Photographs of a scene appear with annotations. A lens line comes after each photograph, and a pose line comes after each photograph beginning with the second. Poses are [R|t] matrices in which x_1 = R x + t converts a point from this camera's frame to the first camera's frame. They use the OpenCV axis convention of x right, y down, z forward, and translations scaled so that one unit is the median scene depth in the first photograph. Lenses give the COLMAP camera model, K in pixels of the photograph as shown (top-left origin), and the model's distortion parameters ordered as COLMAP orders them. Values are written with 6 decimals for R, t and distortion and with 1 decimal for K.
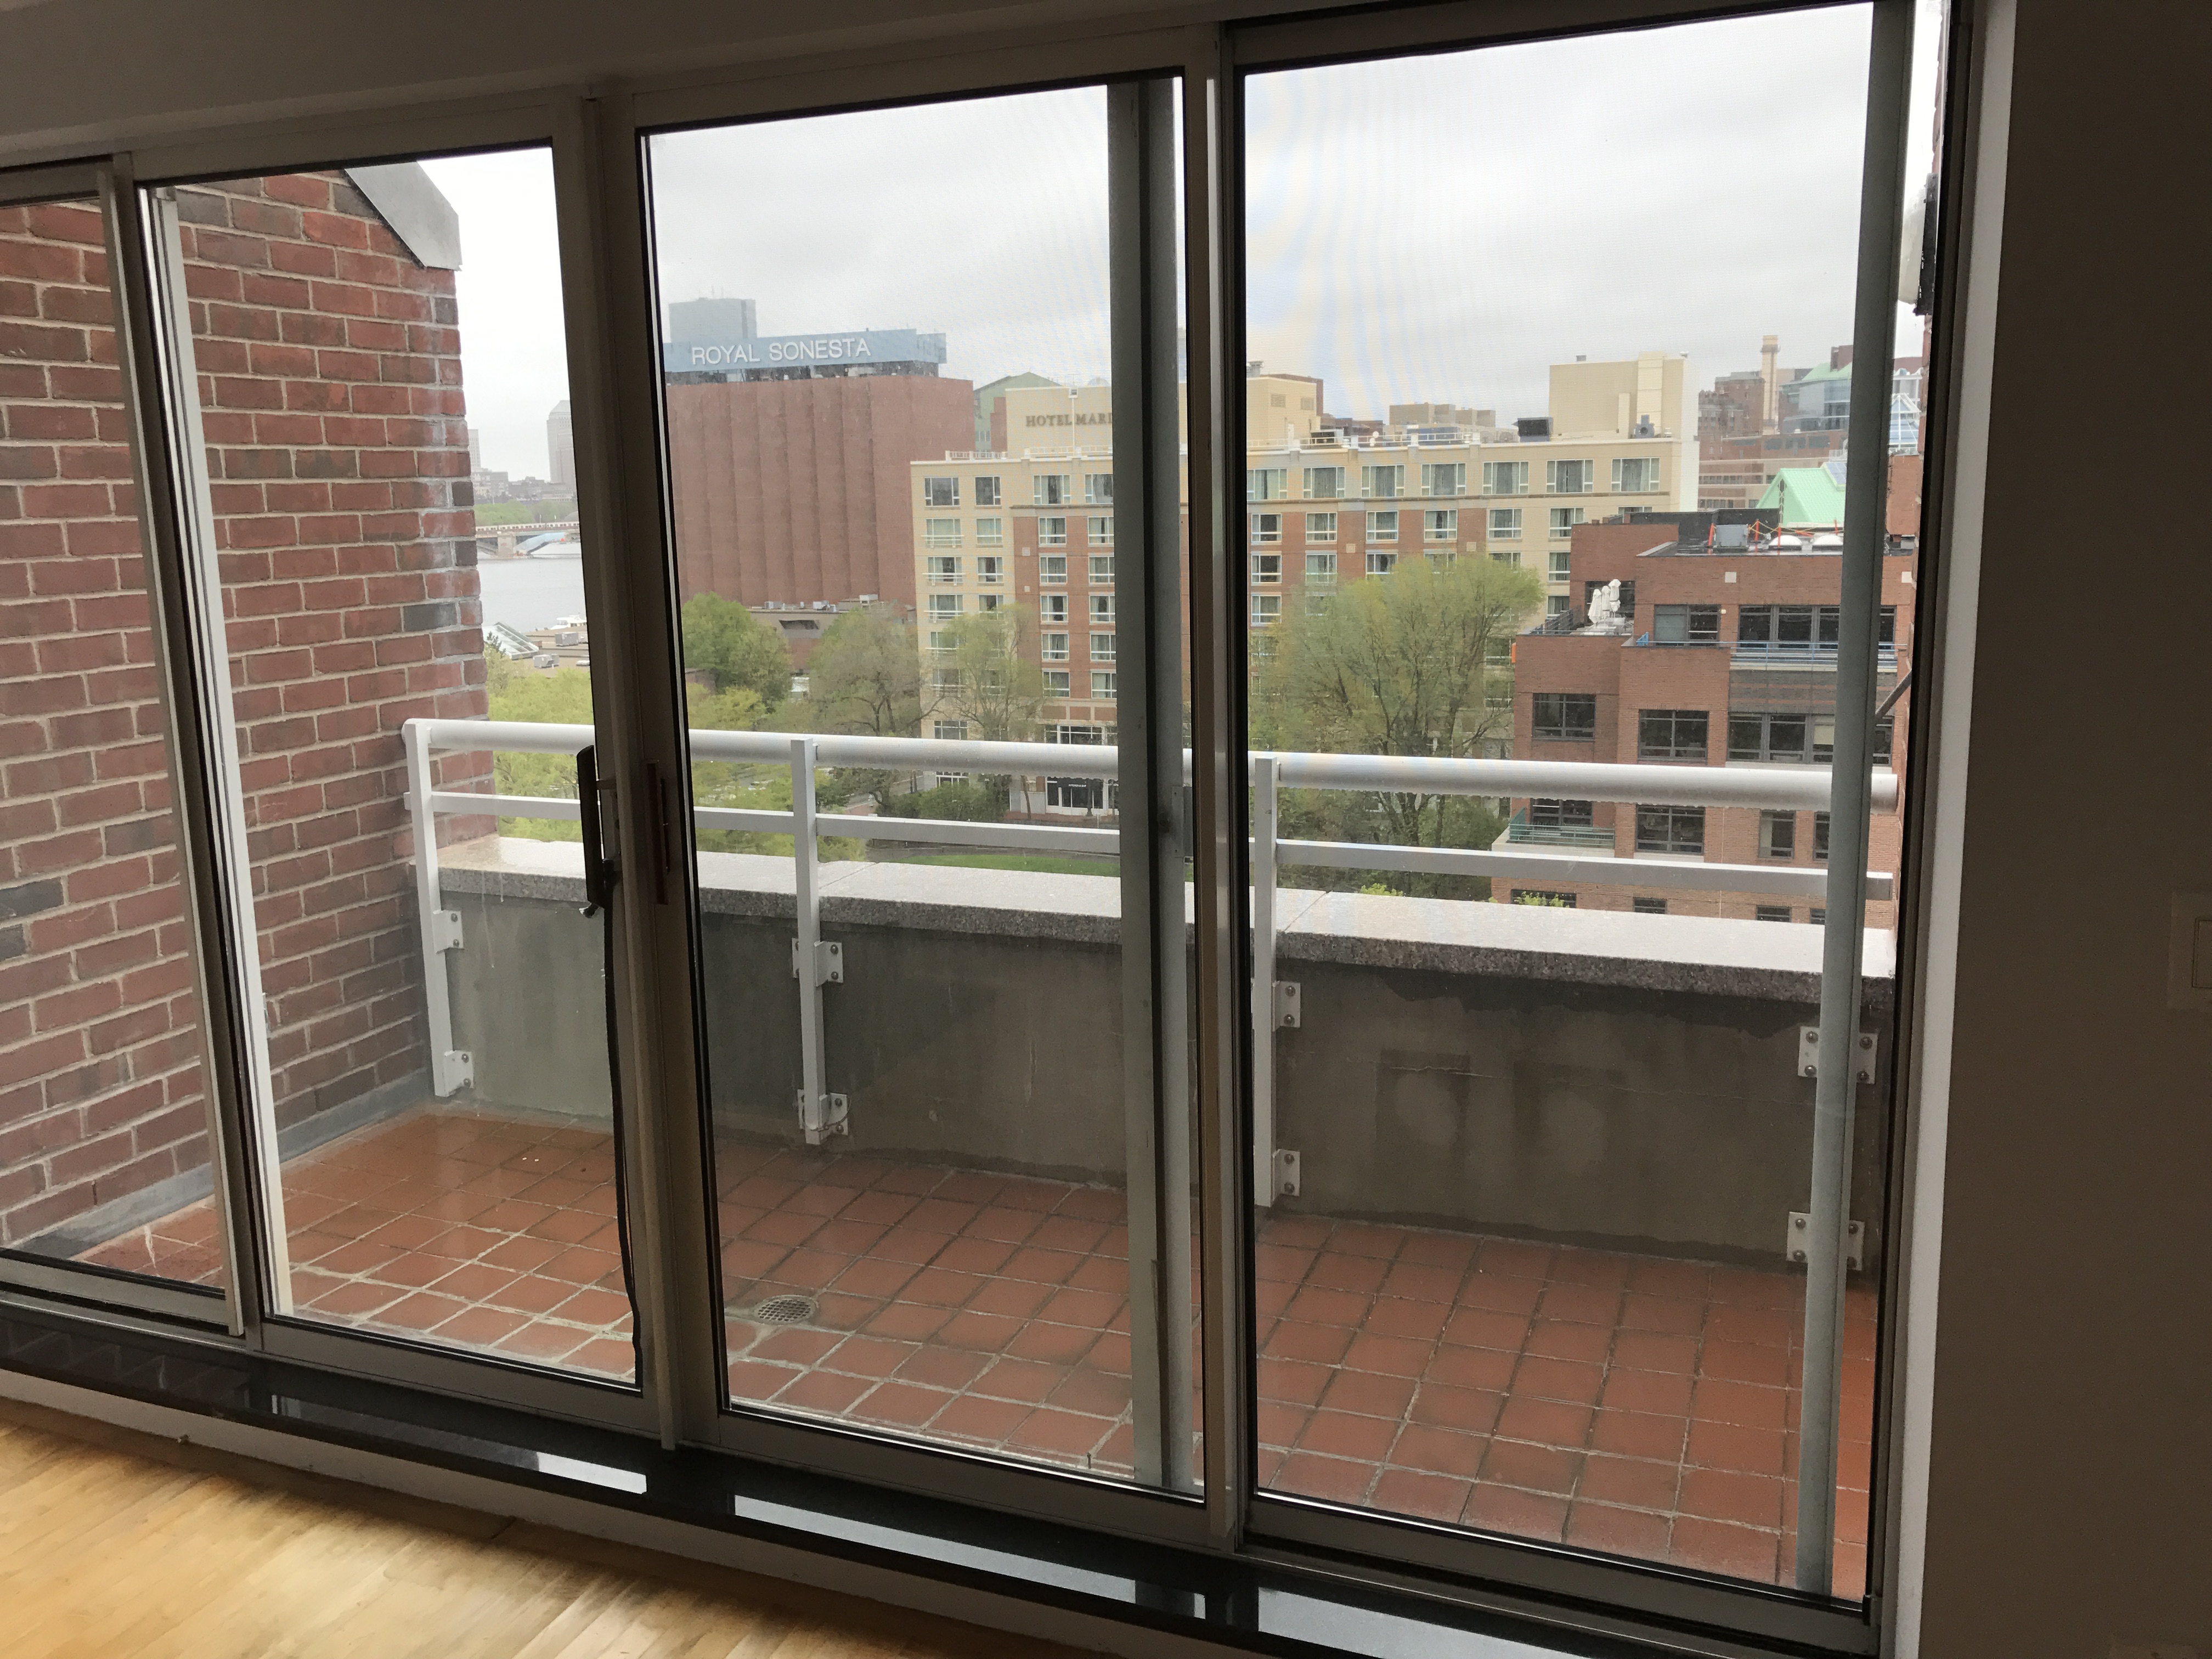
lens RADIAL K [[1806.0, 0, 1113.6], [0, 1806.0, 834.0], [0, 0, 1]] dist [-0.060112, -0.024230]
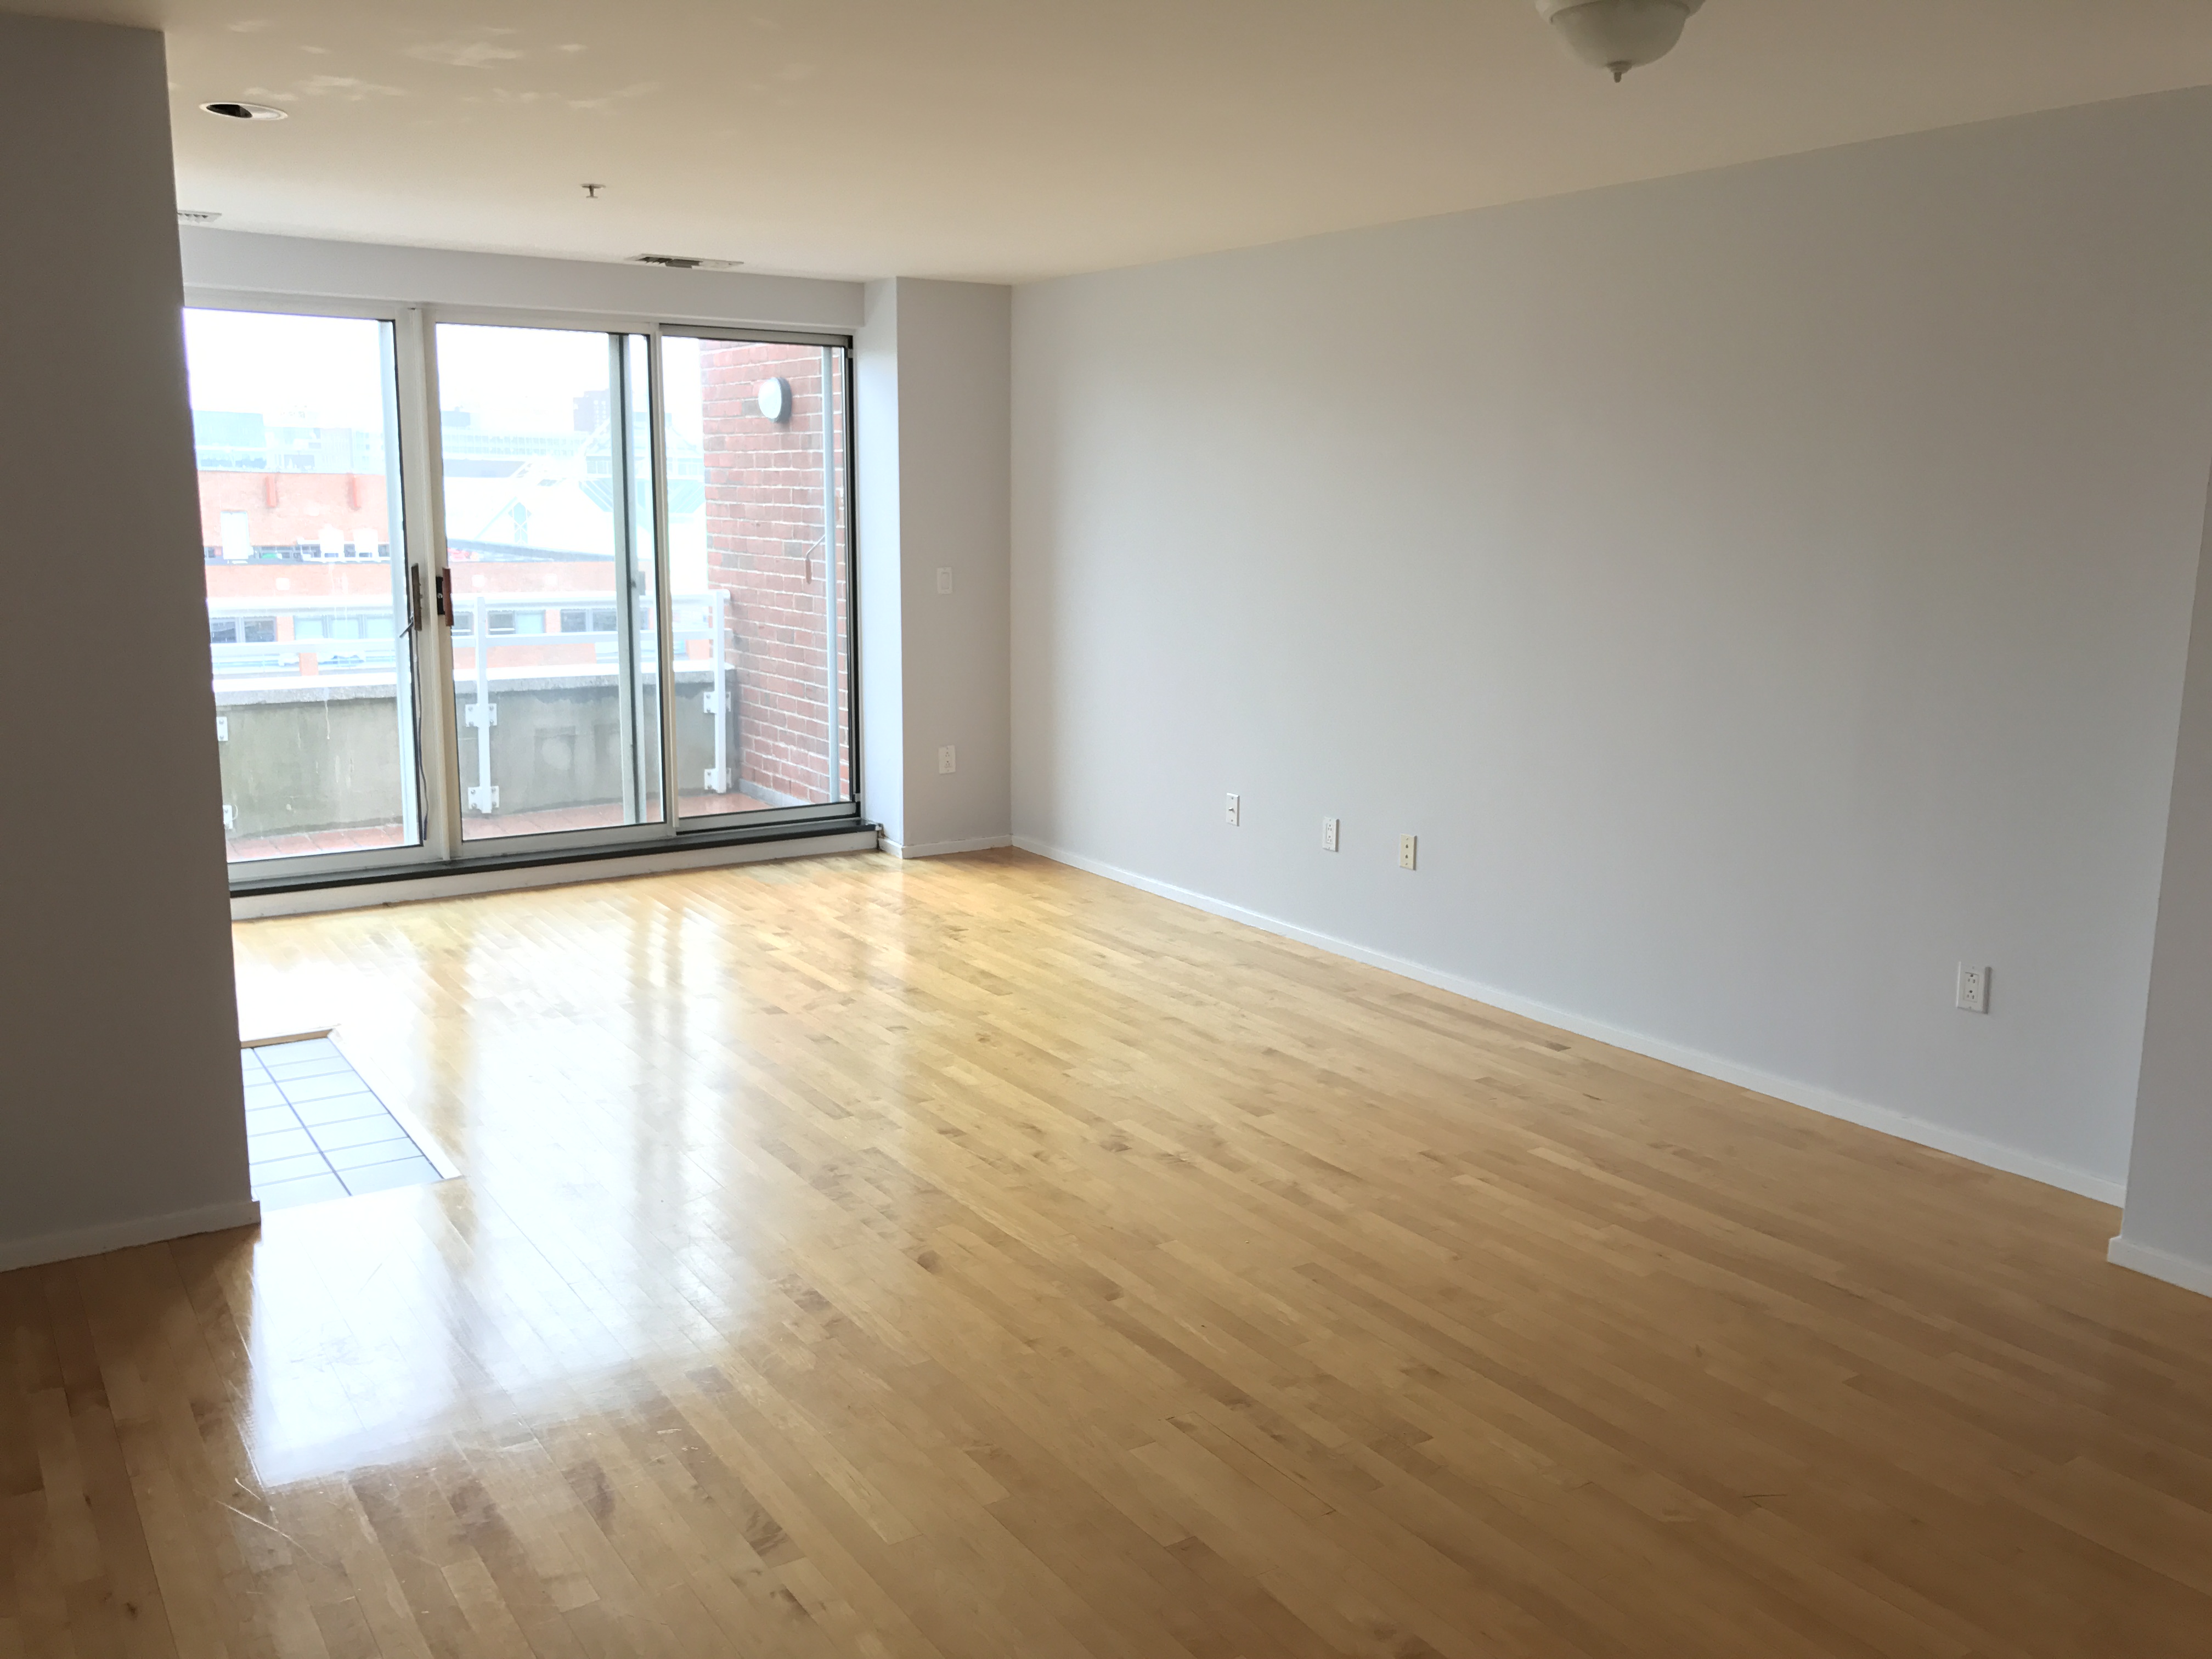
lens RADIAL K [[1806.0, 0, 1106.4], [0, 1806.0, 827.8], [0, 0, 1]] dist [-0.060112, -0.024230]
pose [[0.560601, -0.126129, 0.818424, -0.832712], [0.124485, 0.989937, 0.067292, 0.118021], [-0.818676, 0.064158, 0.570661, -0.531682]]
